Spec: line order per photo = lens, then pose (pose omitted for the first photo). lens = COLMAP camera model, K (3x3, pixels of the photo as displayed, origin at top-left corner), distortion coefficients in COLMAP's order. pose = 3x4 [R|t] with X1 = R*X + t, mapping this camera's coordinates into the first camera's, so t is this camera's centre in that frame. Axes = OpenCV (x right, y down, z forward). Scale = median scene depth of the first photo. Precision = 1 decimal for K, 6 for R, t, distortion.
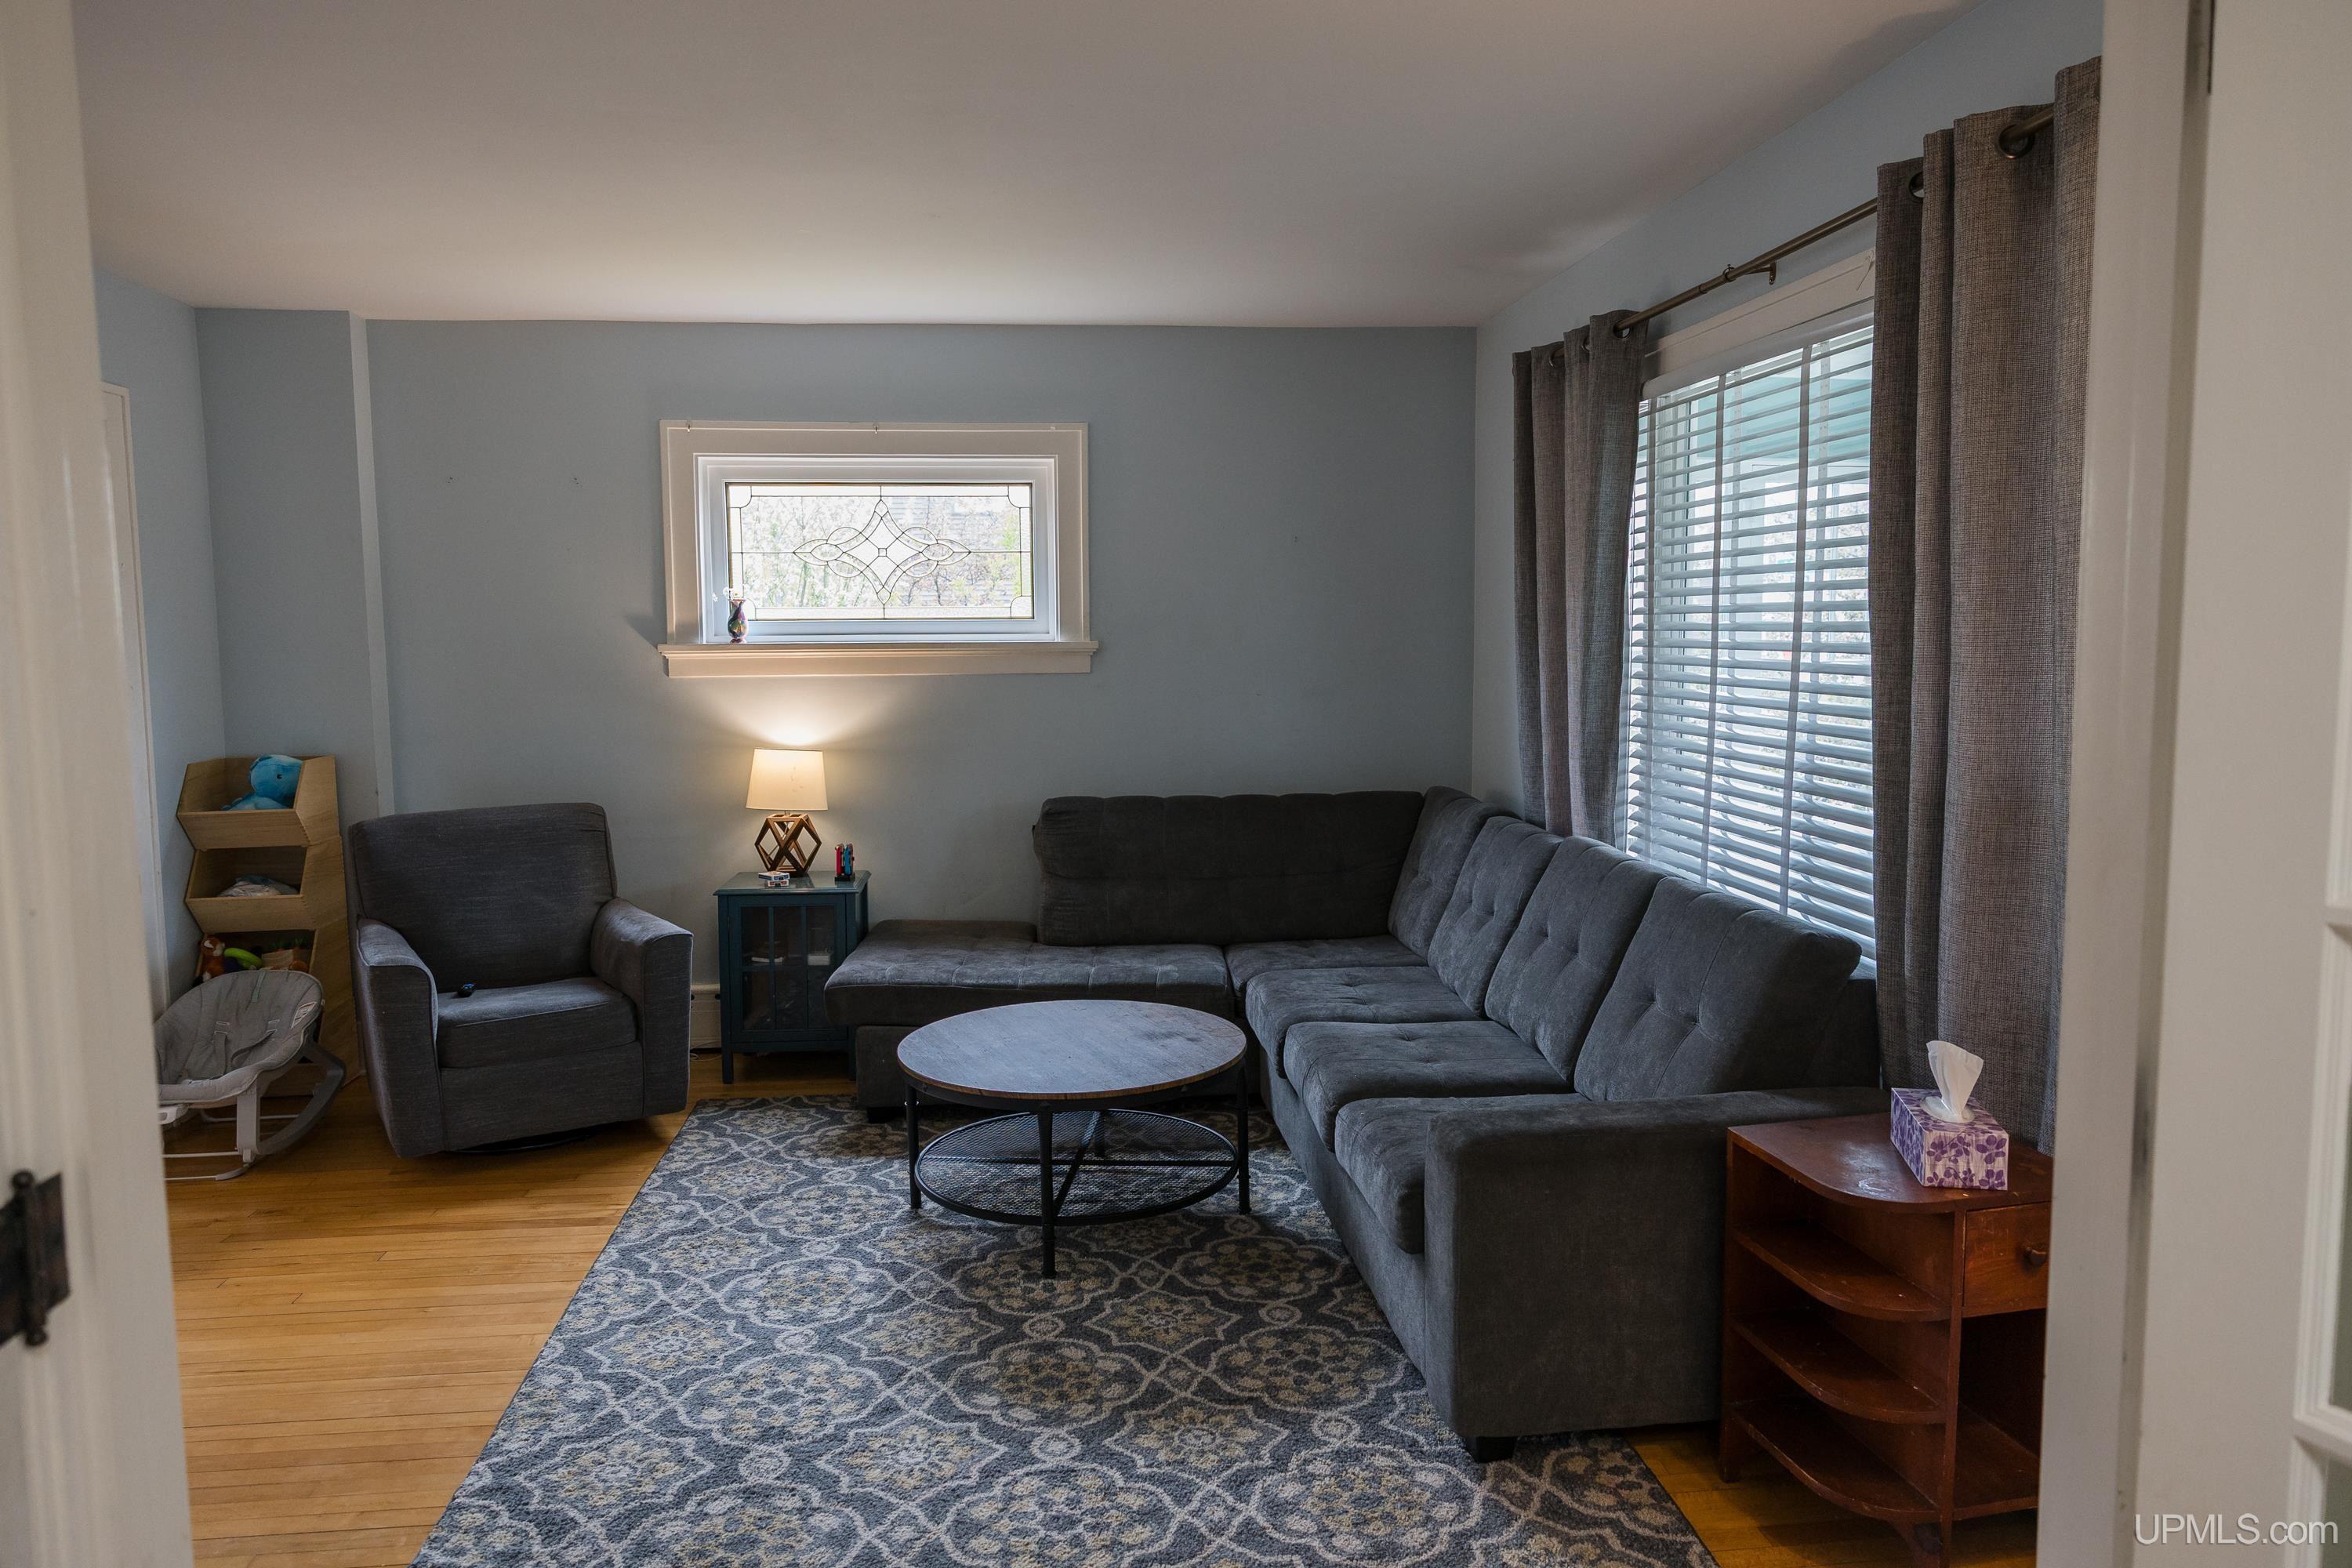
lens RADIAL K [[1578.8, 0, 1176.0], [0, 1578.8, 784.0], [0, 0, 1]] dist [0.000627, 0.001443]
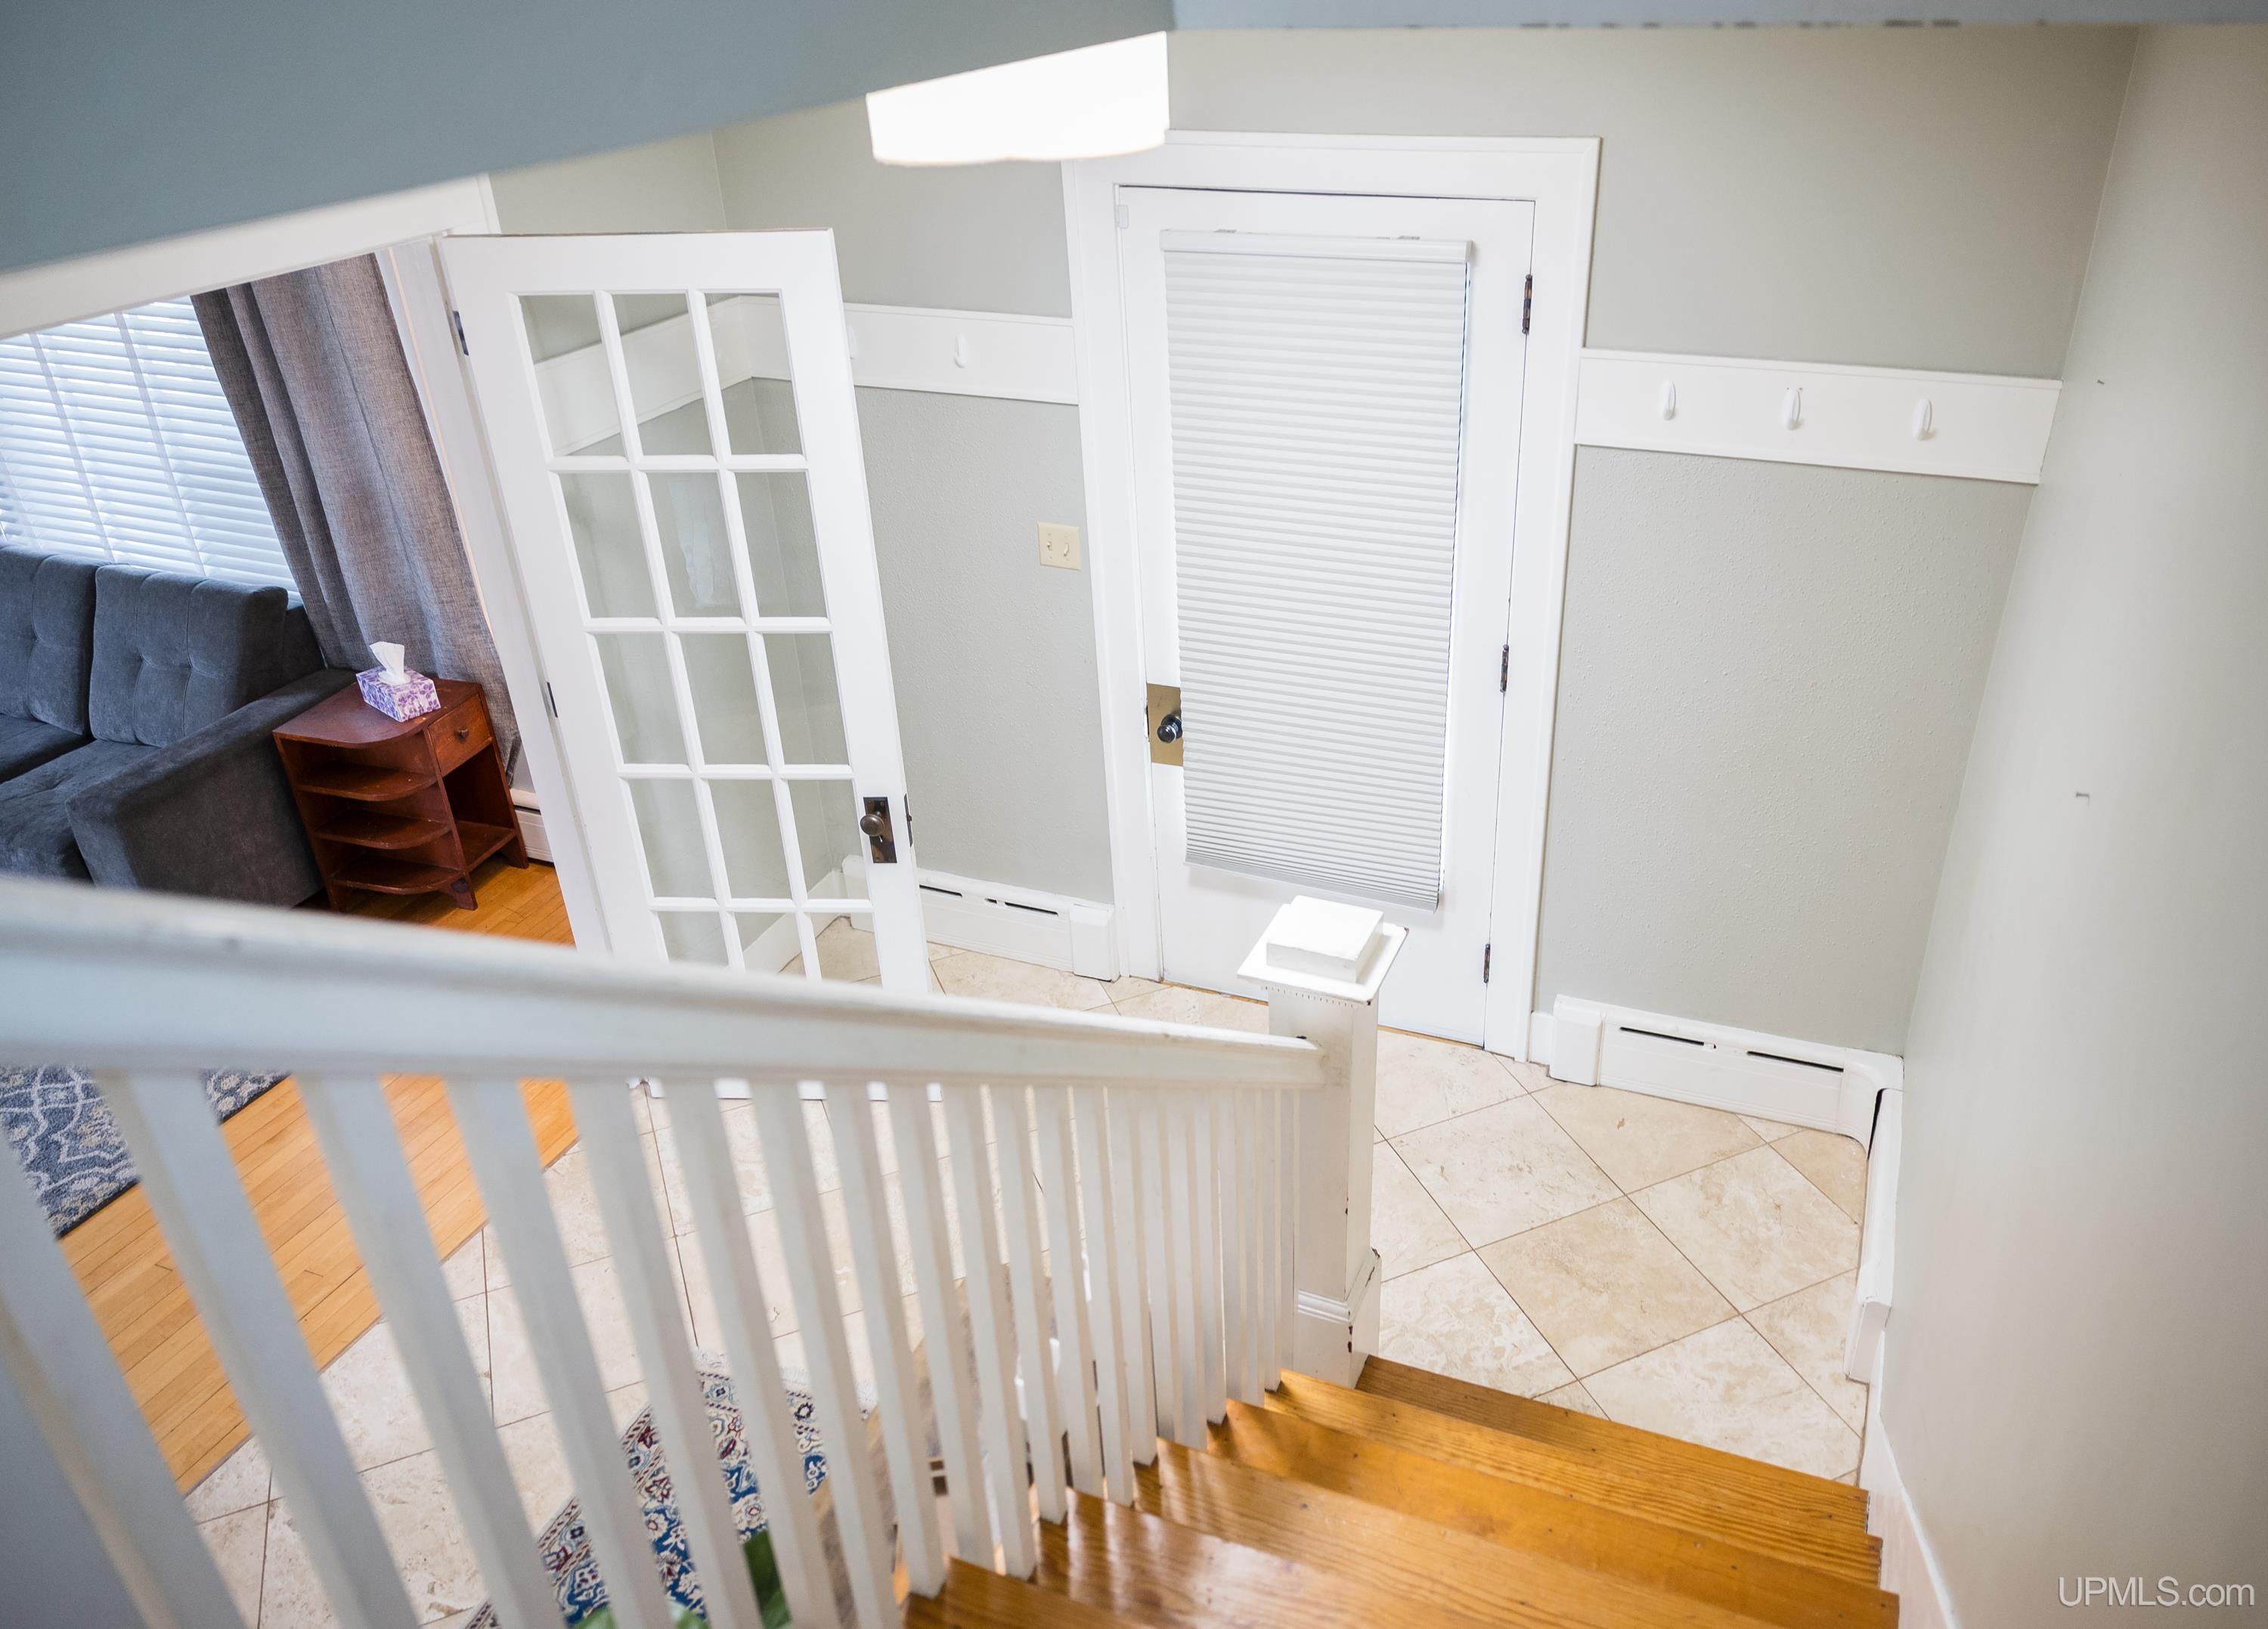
lens RADIAL K [[1640.8, 0, 1134.0], [0, 1640.8, 814.5], [0, 0, 1]] dist [0.061048, 0.001224]
pose [[0.500840, -0.434475, 0.748592, -0.550005], [0.124565, 0.892063, 0.434405, -0.354690], [-0.856529, -0.124320, 0.500901, -0.664902]]
